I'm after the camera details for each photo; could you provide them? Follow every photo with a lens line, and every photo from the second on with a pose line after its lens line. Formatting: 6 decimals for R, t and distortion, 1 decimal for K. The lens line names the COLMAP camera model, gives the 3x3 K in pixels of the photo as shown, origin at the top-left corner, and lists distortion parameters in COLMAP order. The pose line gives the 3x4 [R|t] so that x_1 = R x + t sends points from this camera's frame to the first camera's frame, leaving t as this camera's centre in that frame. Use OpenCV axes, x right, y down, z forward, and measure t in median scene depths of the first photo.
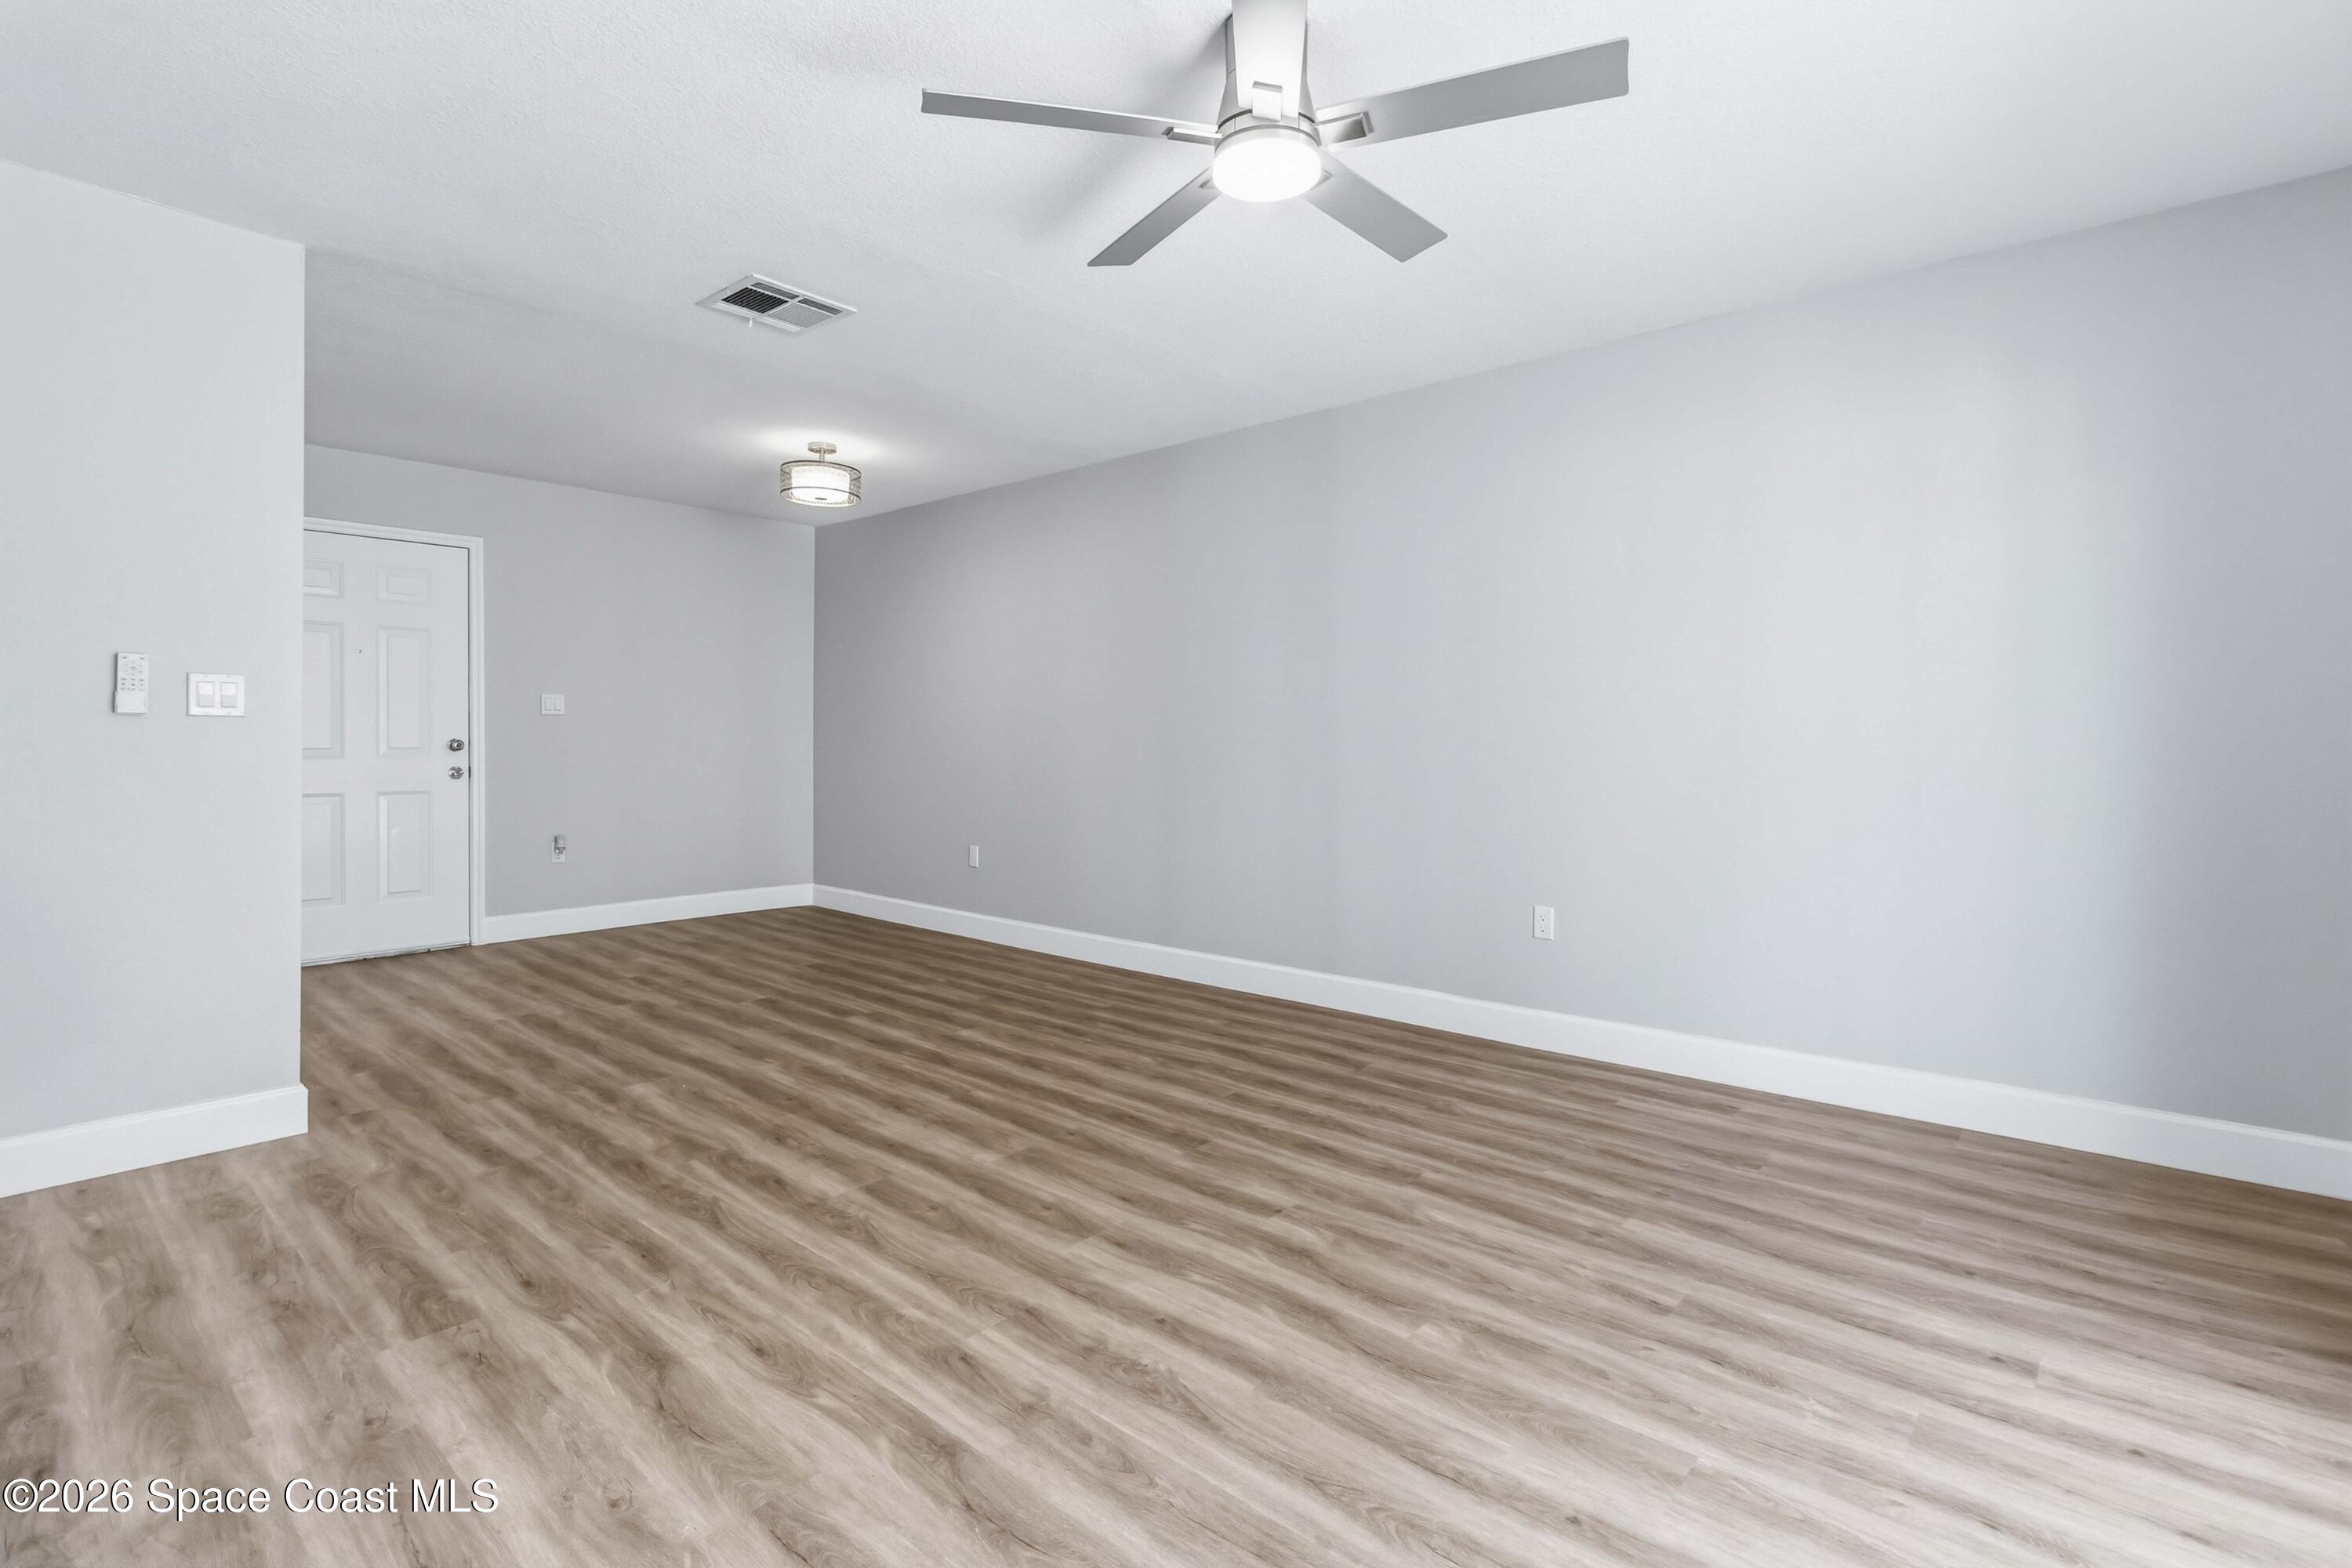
lens RADIAL K [[1102.0, 0, 1182.1], [0, 1102.0, 747.7], [0, 0, 1]] dist [0.000539, -0.000455]
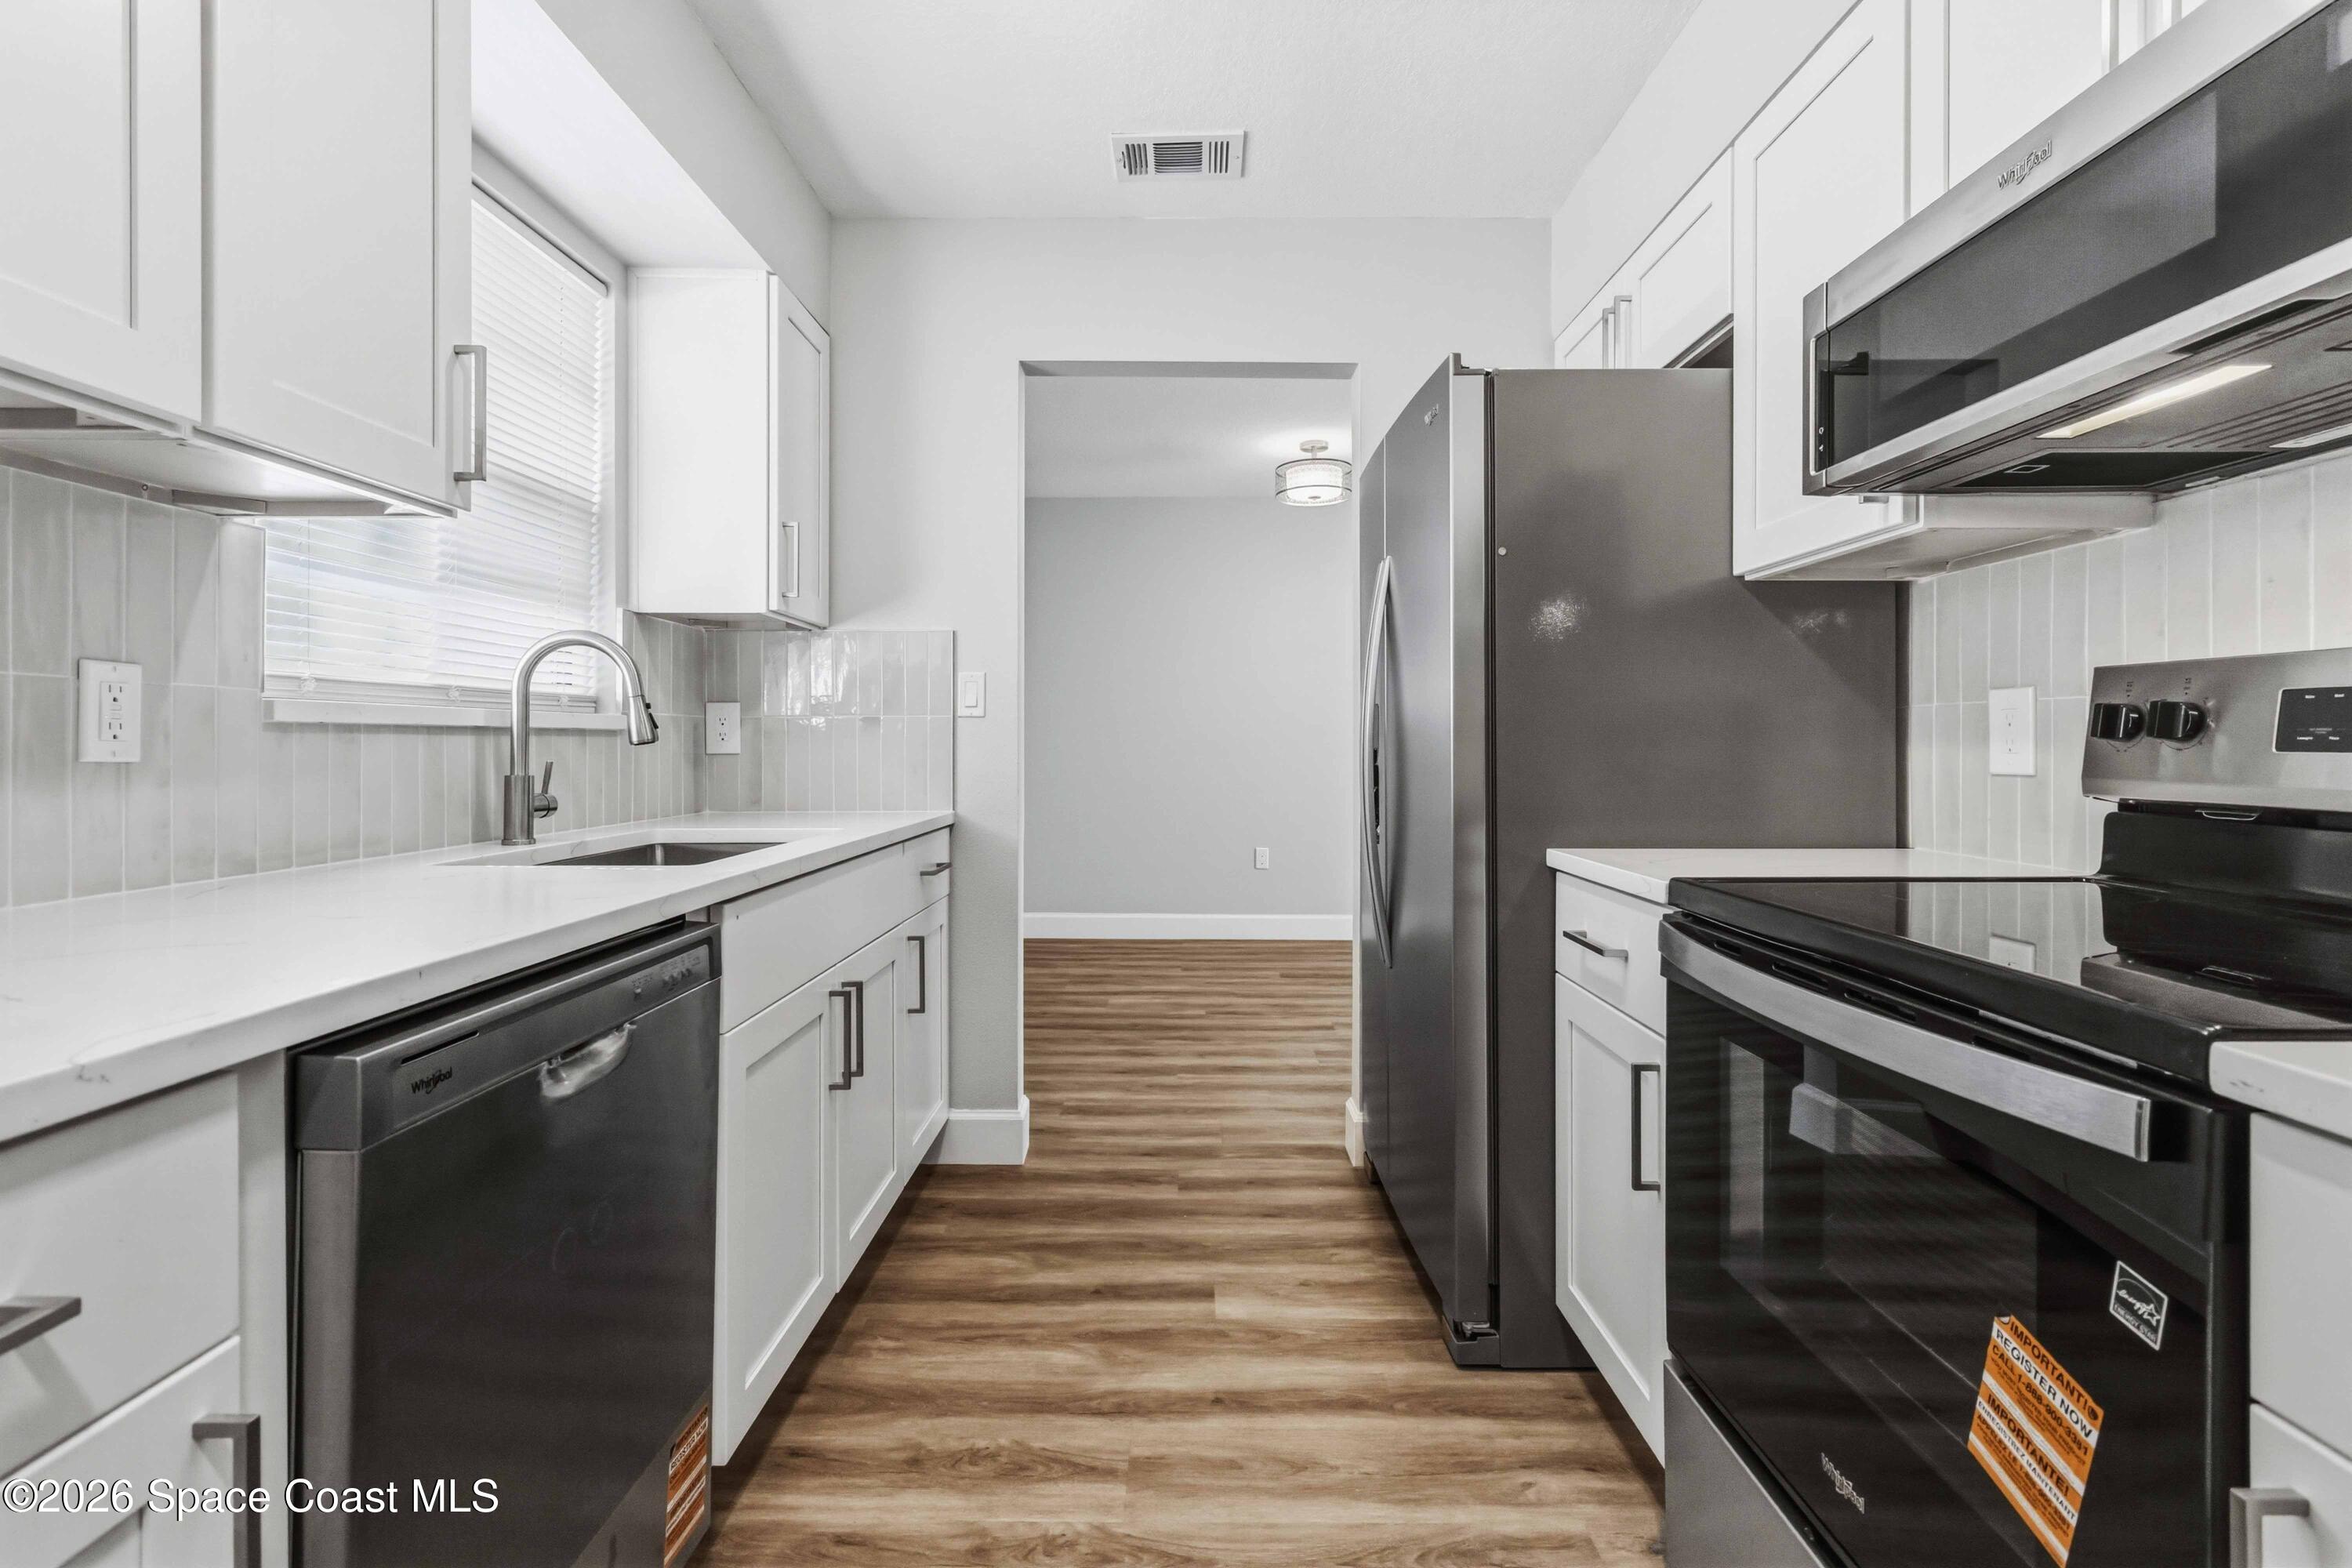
lens RADIAL K [[1085.5, 0, 1179.9], [0, 1085.5, 743.0], [0, 0, 1]] dist [0.000170, 0.000003]
pose [[0.753609, 0.001016, 0.657322, -1.810370], [0.004548, 0.999967, -0.006761, -0.010255], [-0.657307, 0.008085, 0.753579, 0.573812]]
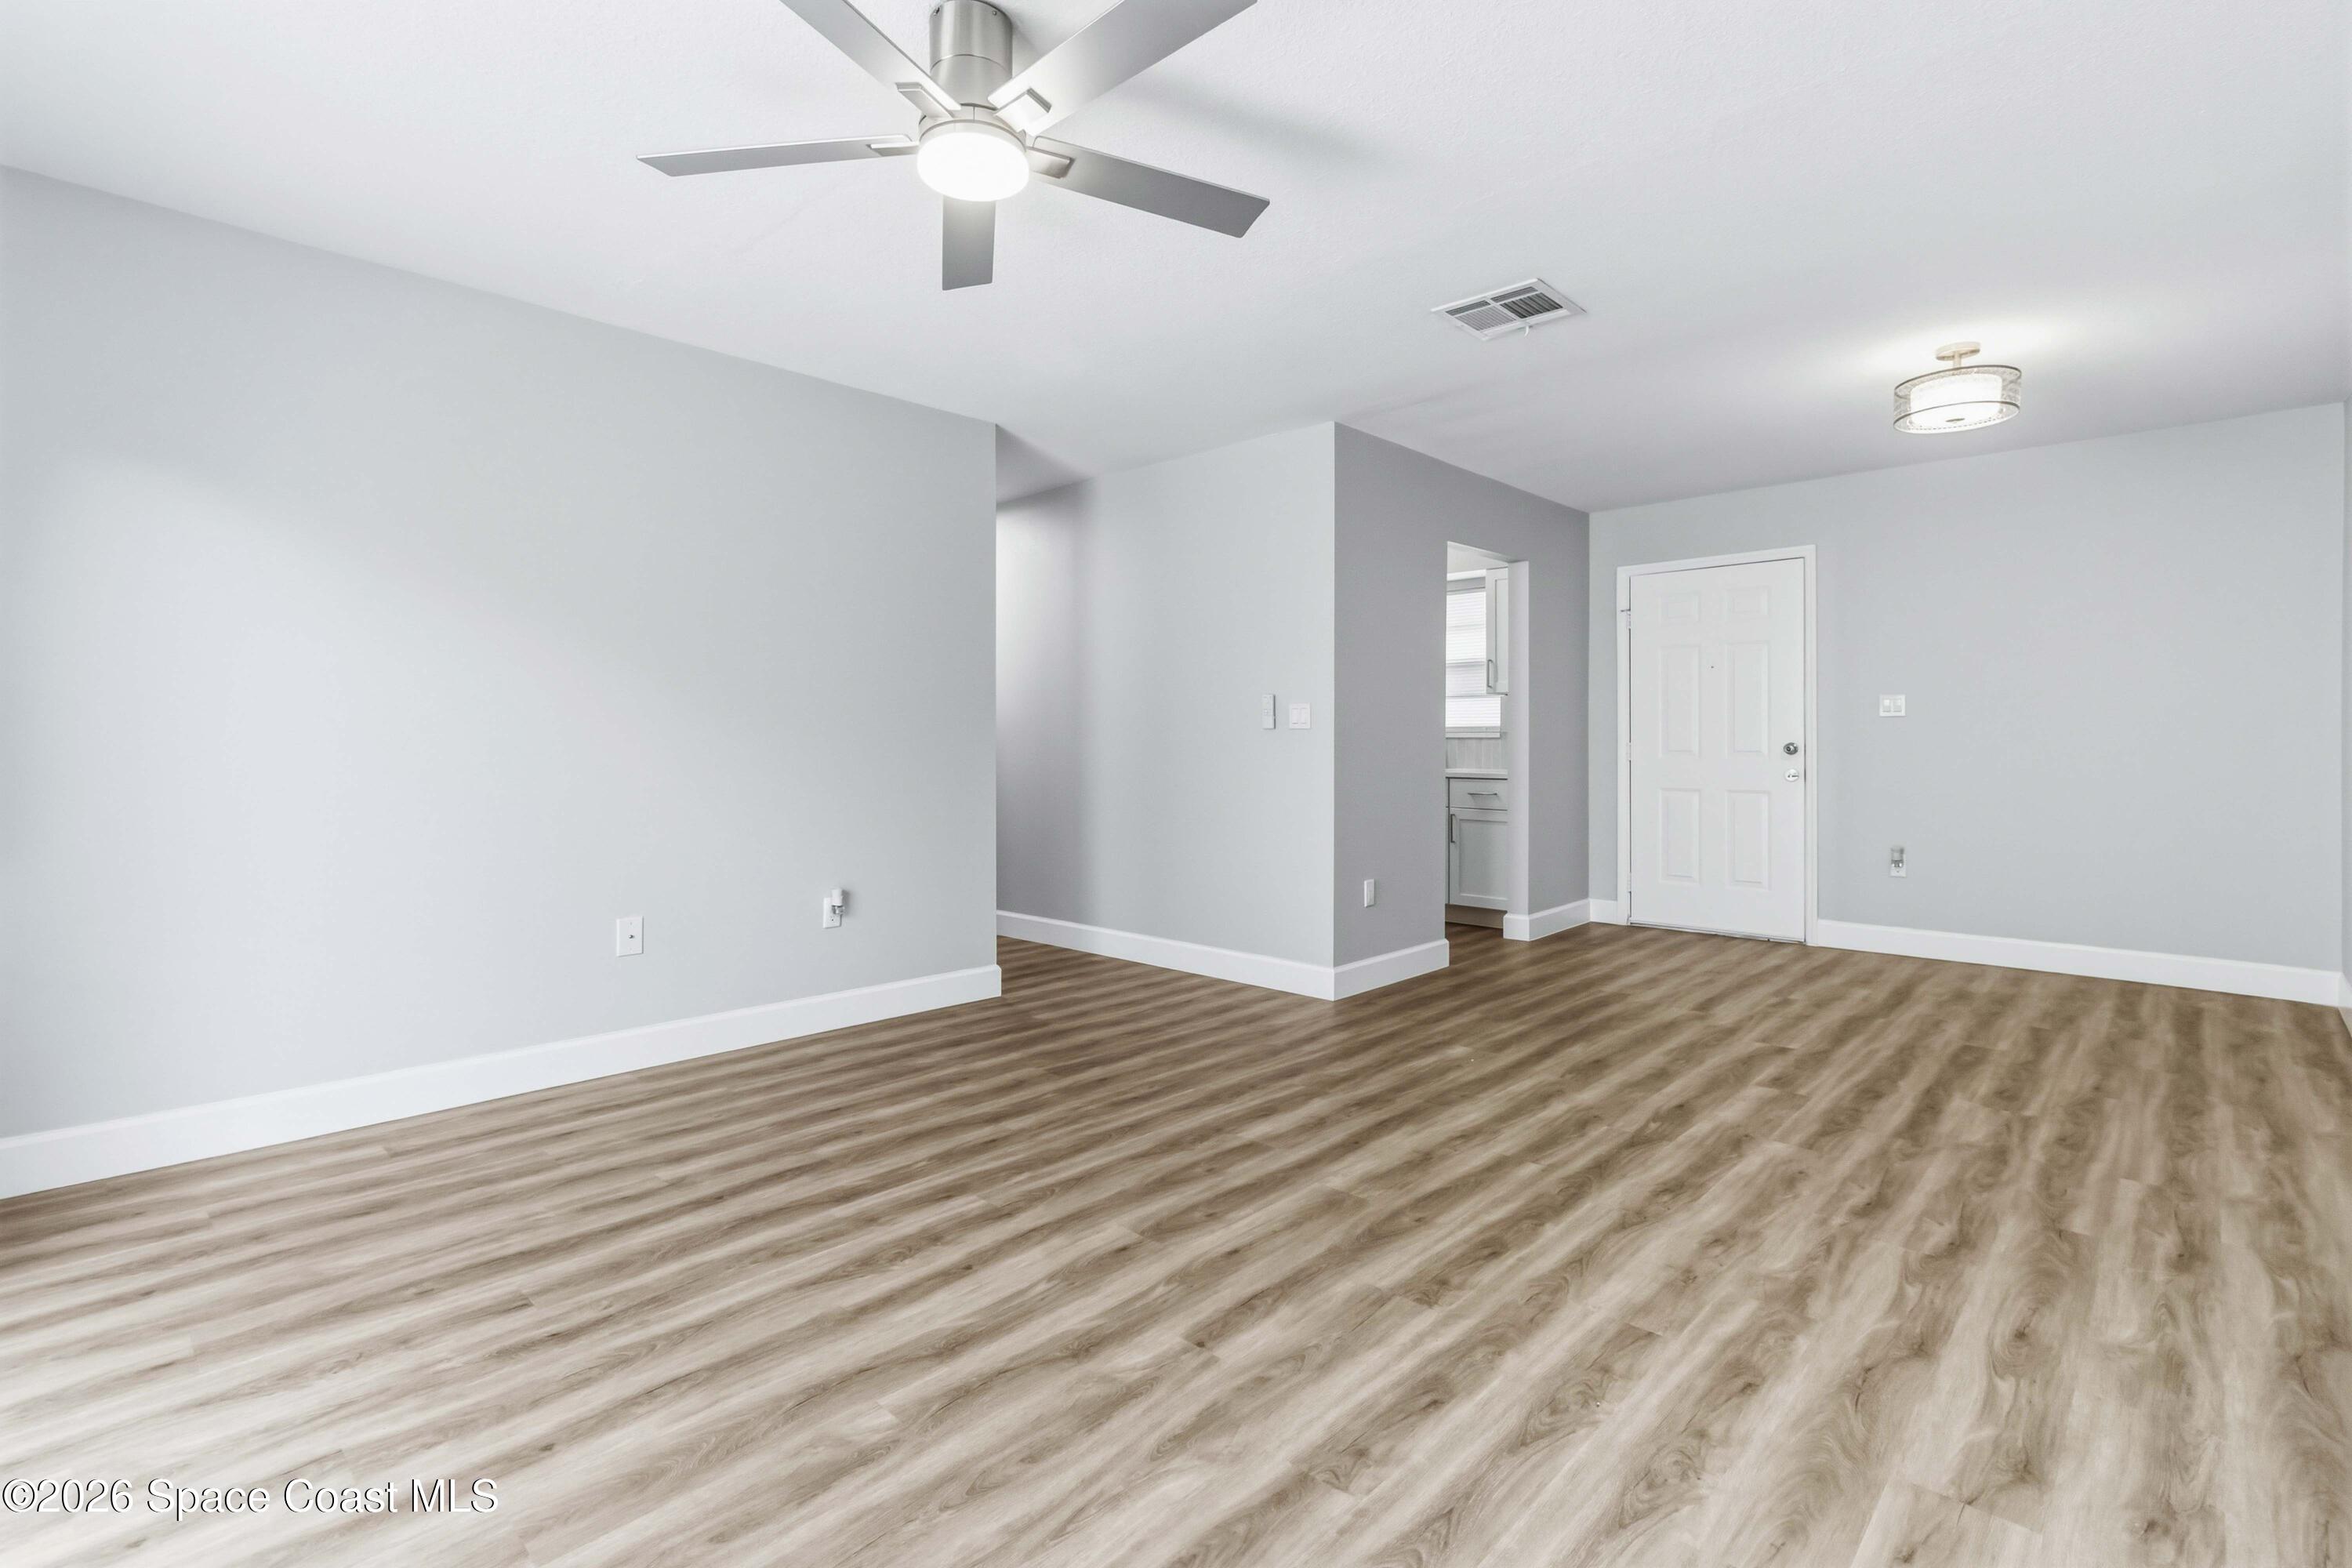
lens RADIAL K [[1085.5, 0, 1179.9], [0, 1085.5, 743.0], [0, 0, 1]] dist [0.000170, 0.000003]
pose [[-0.039515, -0.000481, -0.999219, 0.728821], [-0.007307, 0.999973, -0.000192, -0.006475], [0.999192, 0.007293, -0.039517, 0.857409]]
